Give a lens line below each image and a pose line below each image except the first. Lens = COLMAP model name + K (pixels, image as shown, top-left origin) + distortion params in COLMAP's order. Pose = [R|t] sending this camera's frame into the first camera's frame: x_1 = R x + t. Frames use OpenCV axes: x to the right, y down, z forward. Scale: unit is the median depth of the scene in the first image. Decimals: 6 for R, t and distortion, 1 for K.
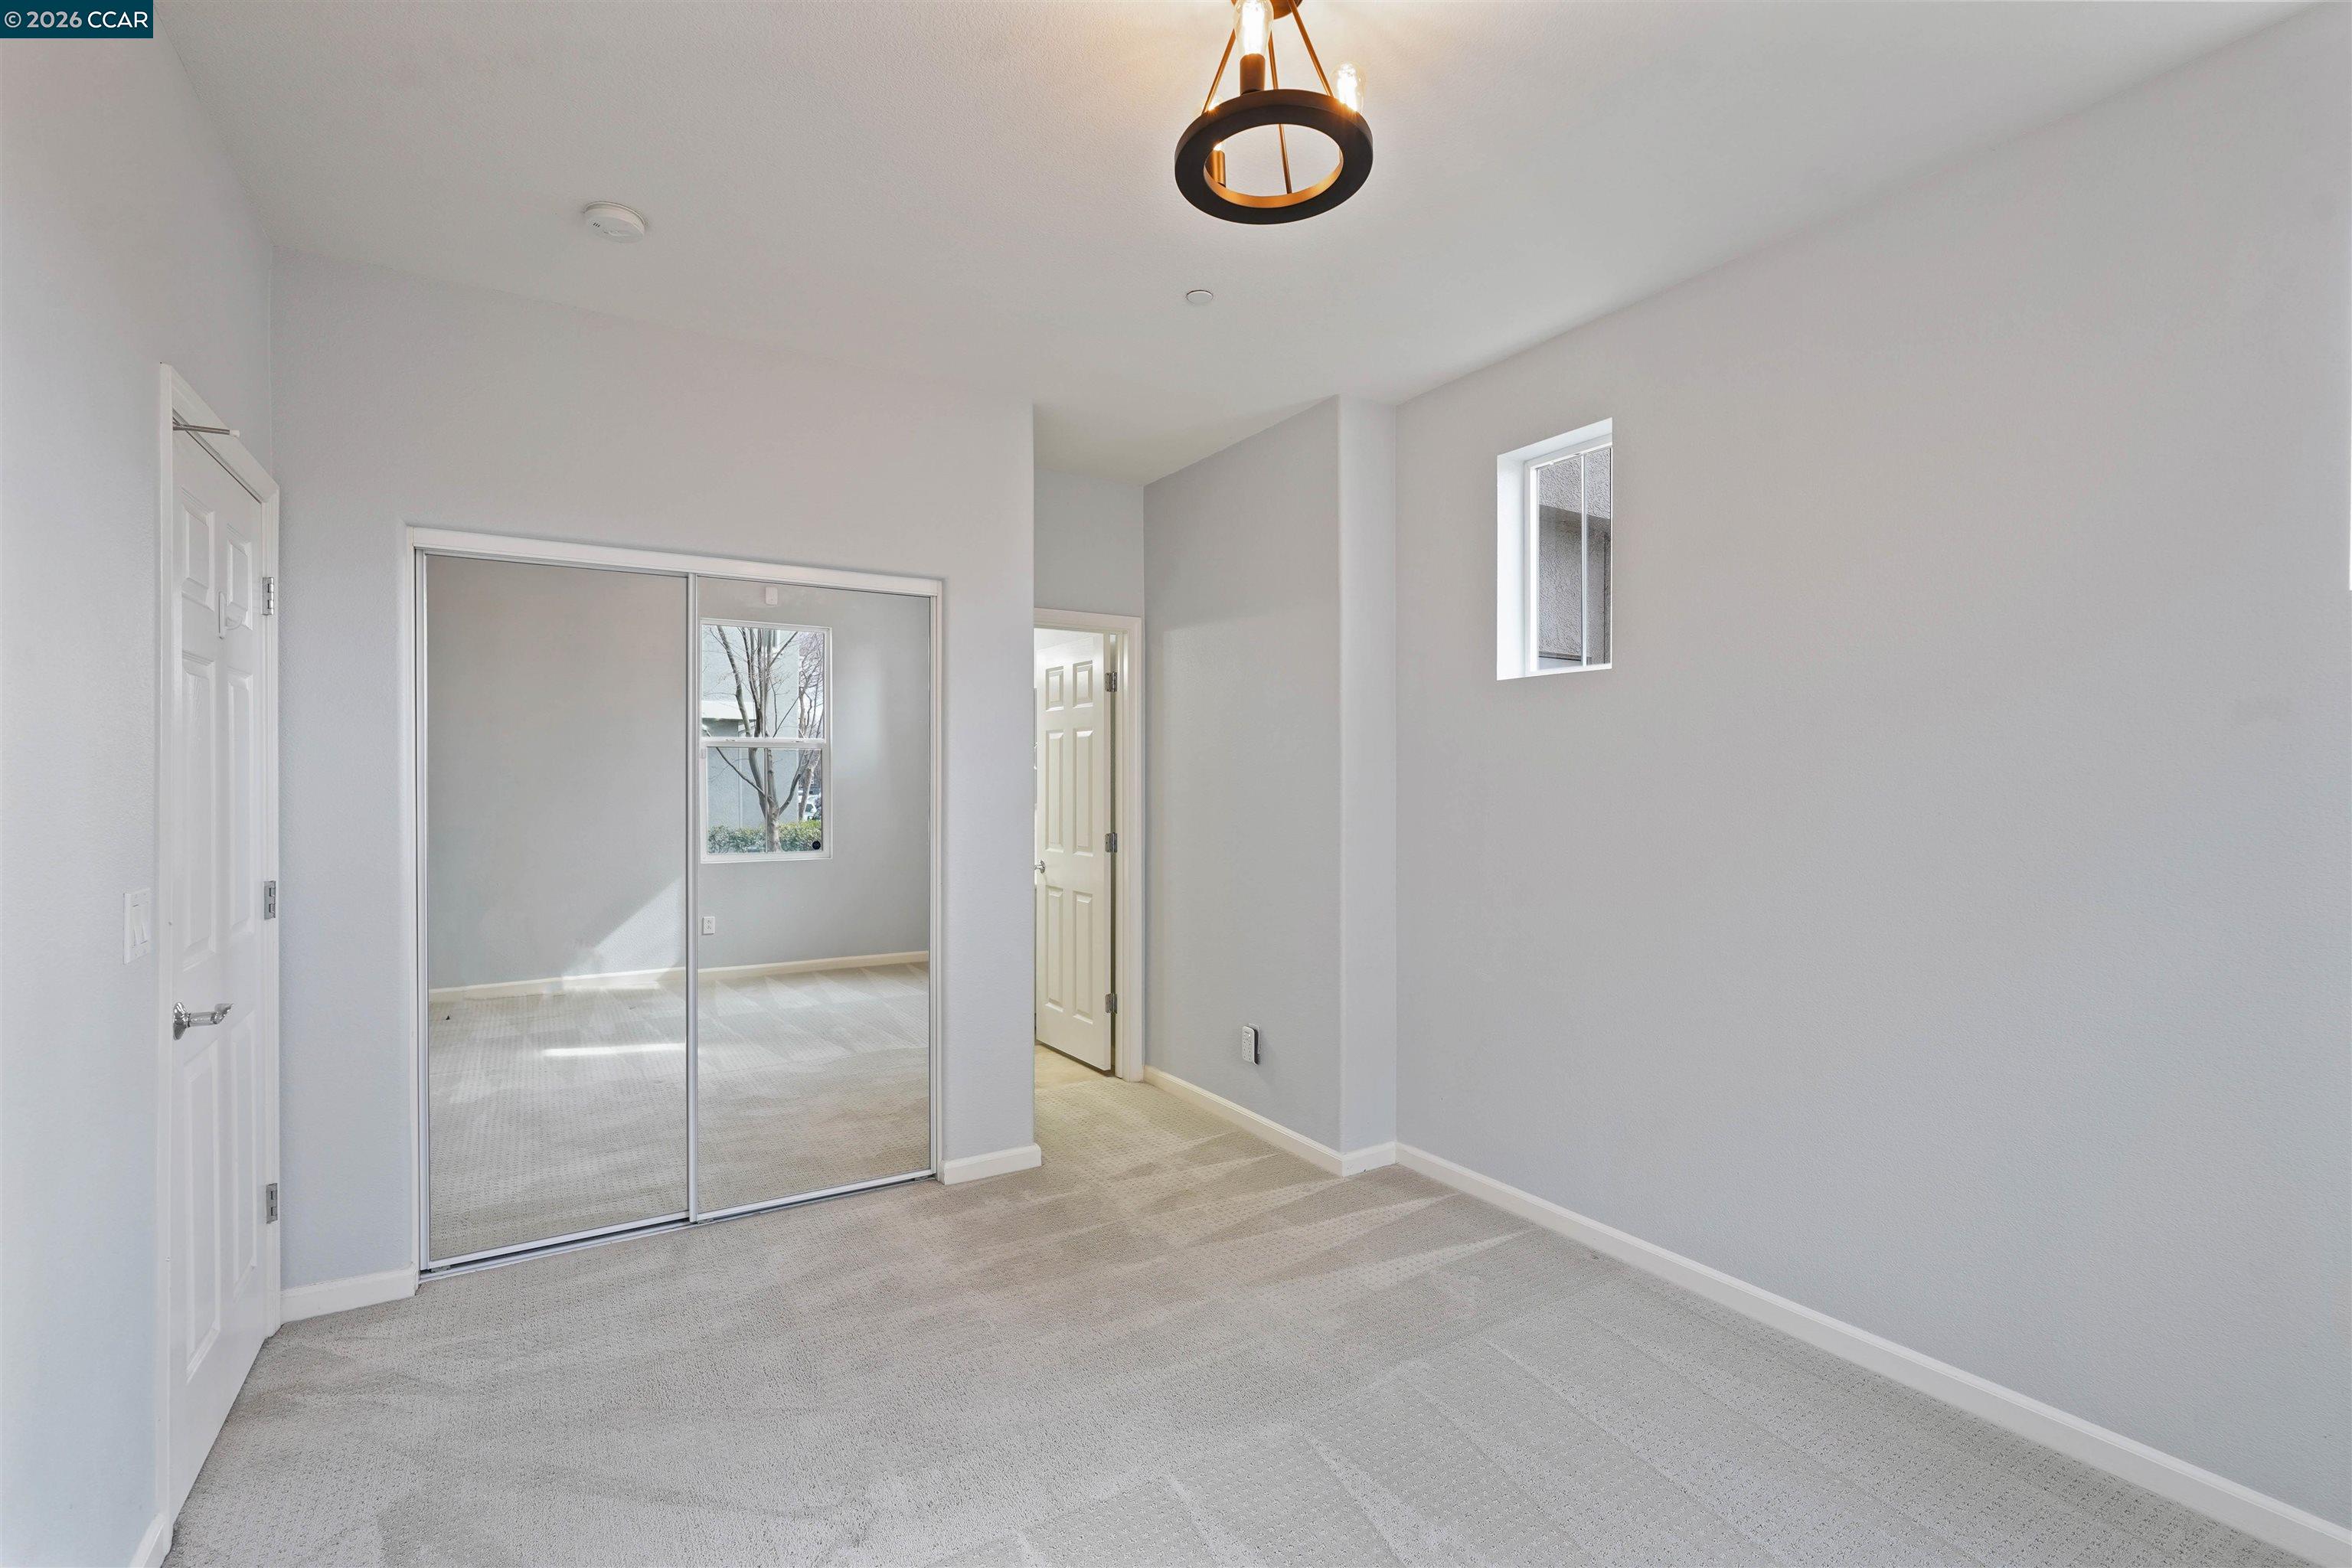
lens RADIAL K [[1071.4, 0, 1178.2], [0, 1071.4, 787.5], [0, 0, 1]] dist [-0.000707, 0.001670]
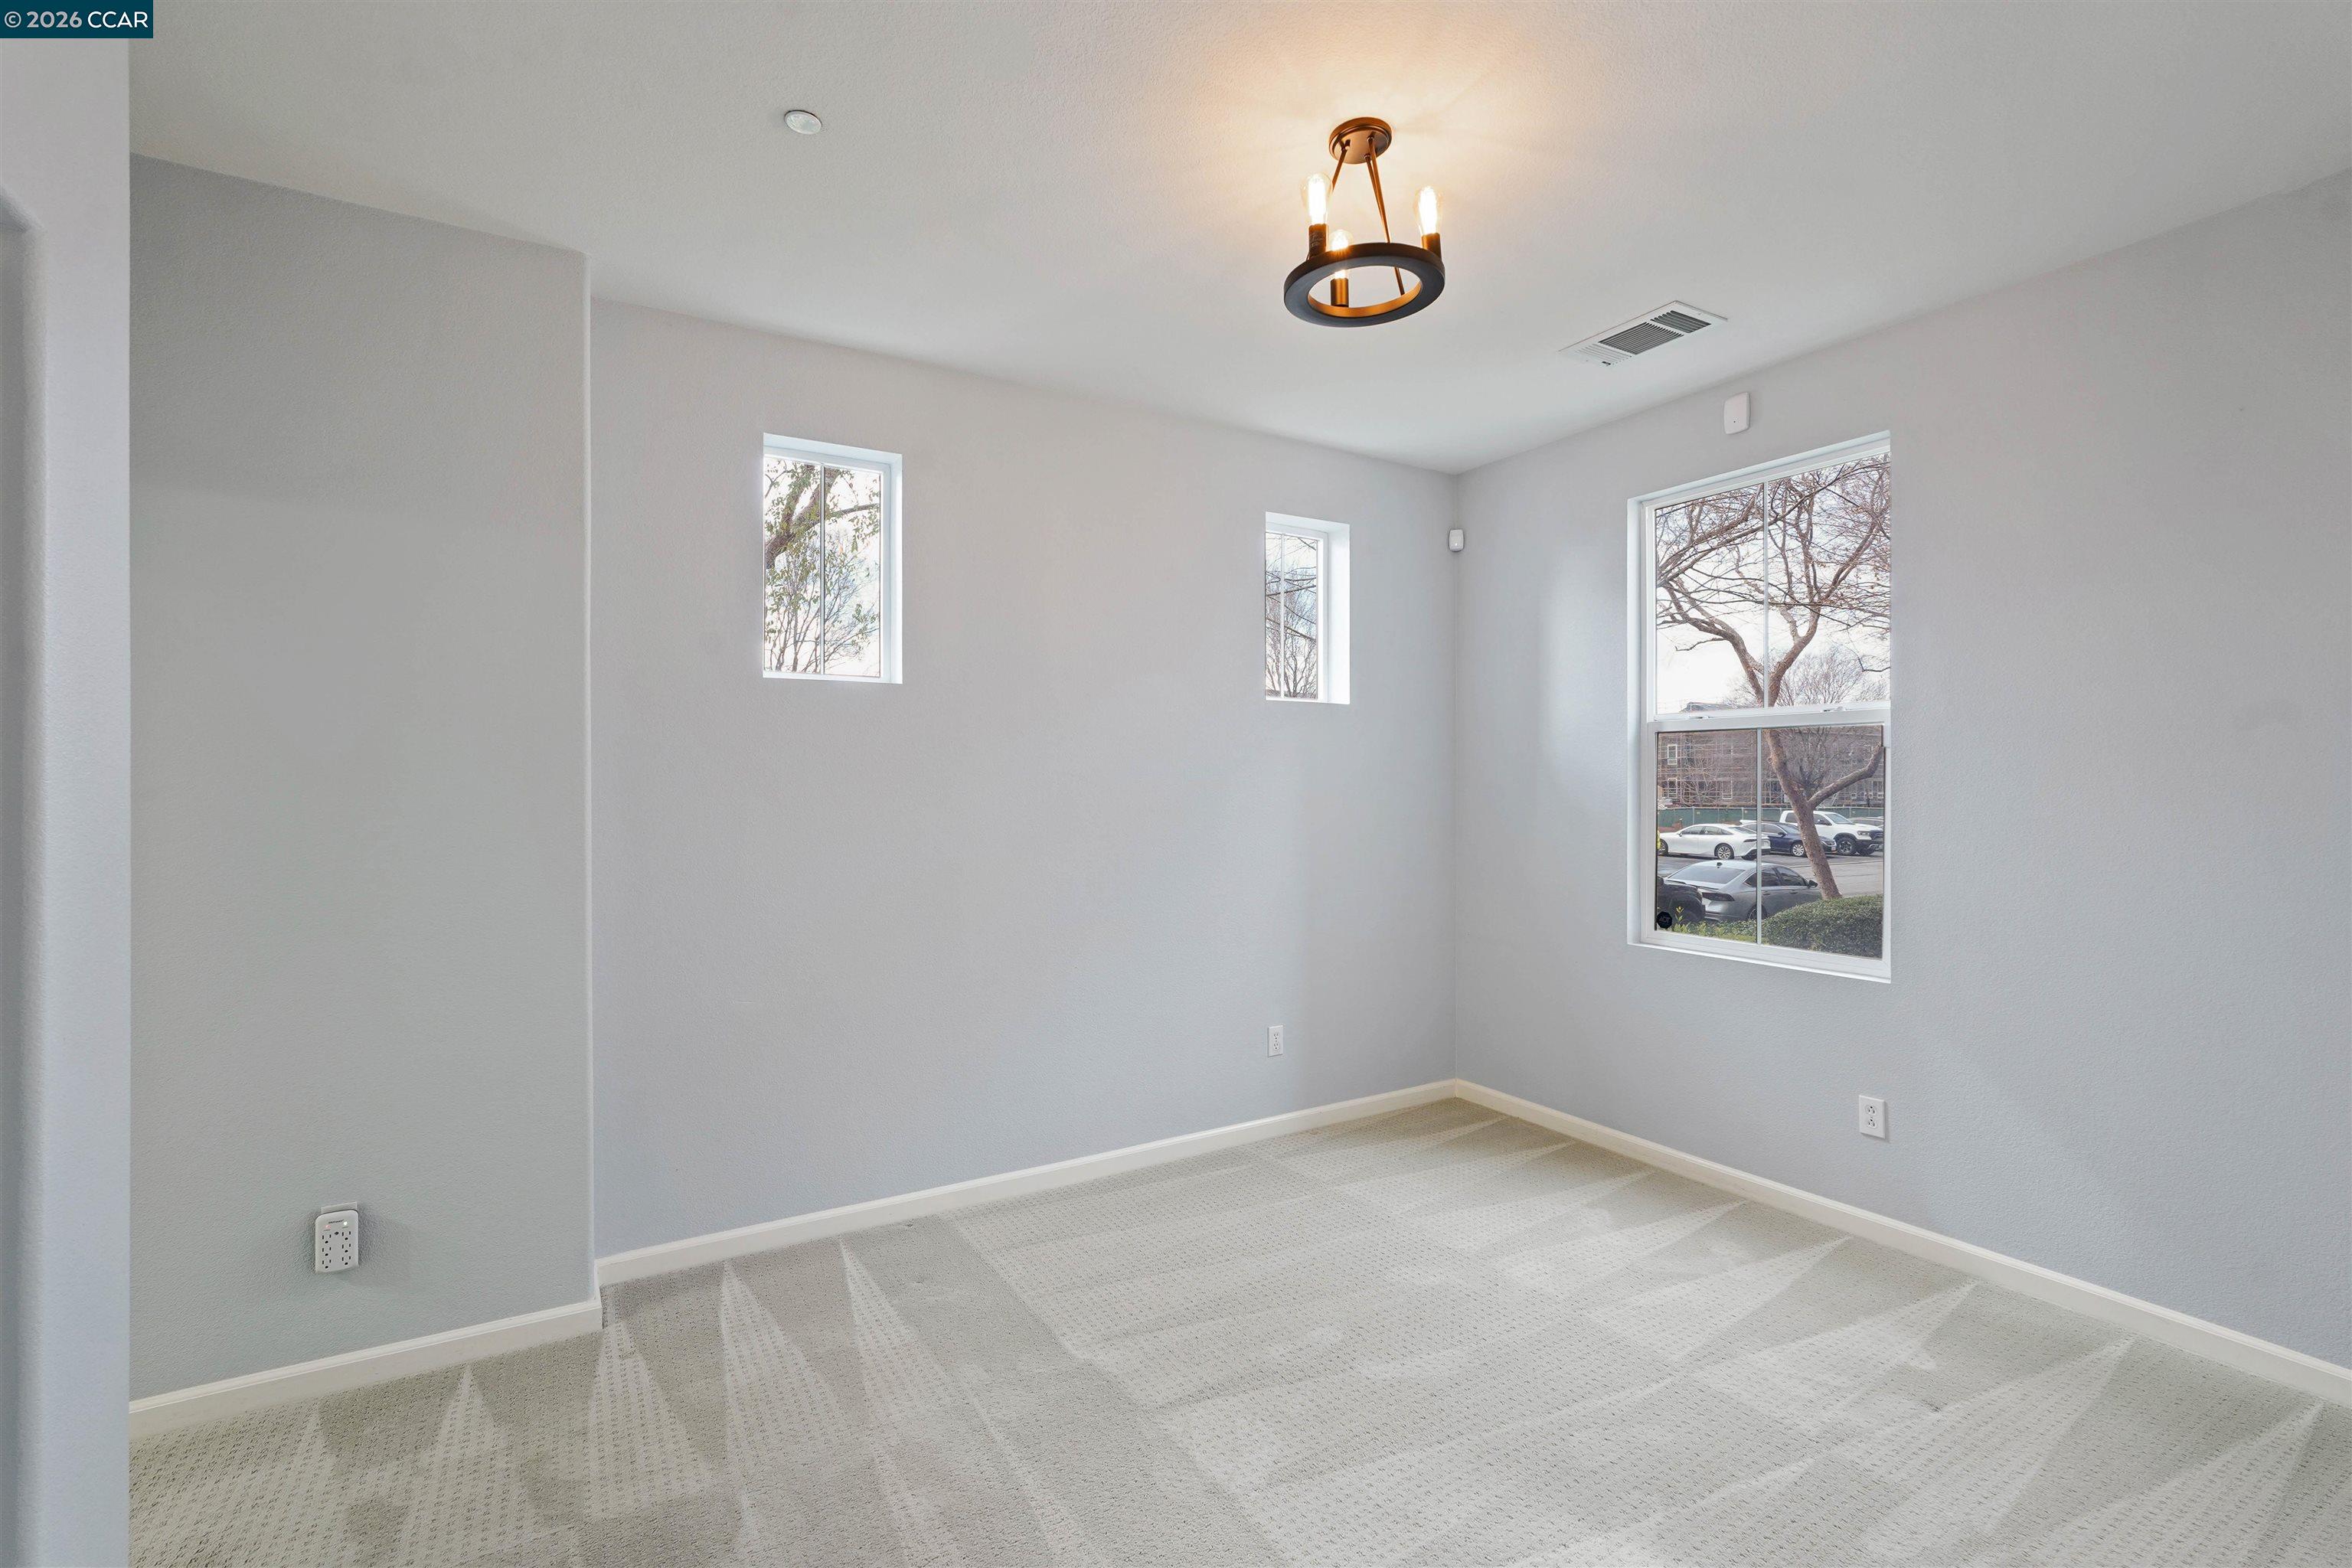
lens RADIAL K [[1071.4, 0, 1174.1], [0, 1071.4, 776.1], [0, 0, 1]] dist [-0.000707, 0.001670]
pose [[0.019594, -0.012402, 0.999731, -0.610692], [0.014802, 0.999817, 0.012113, -0.016113], [-0.999698, 0.014561, 0.019774, 0.640541]]
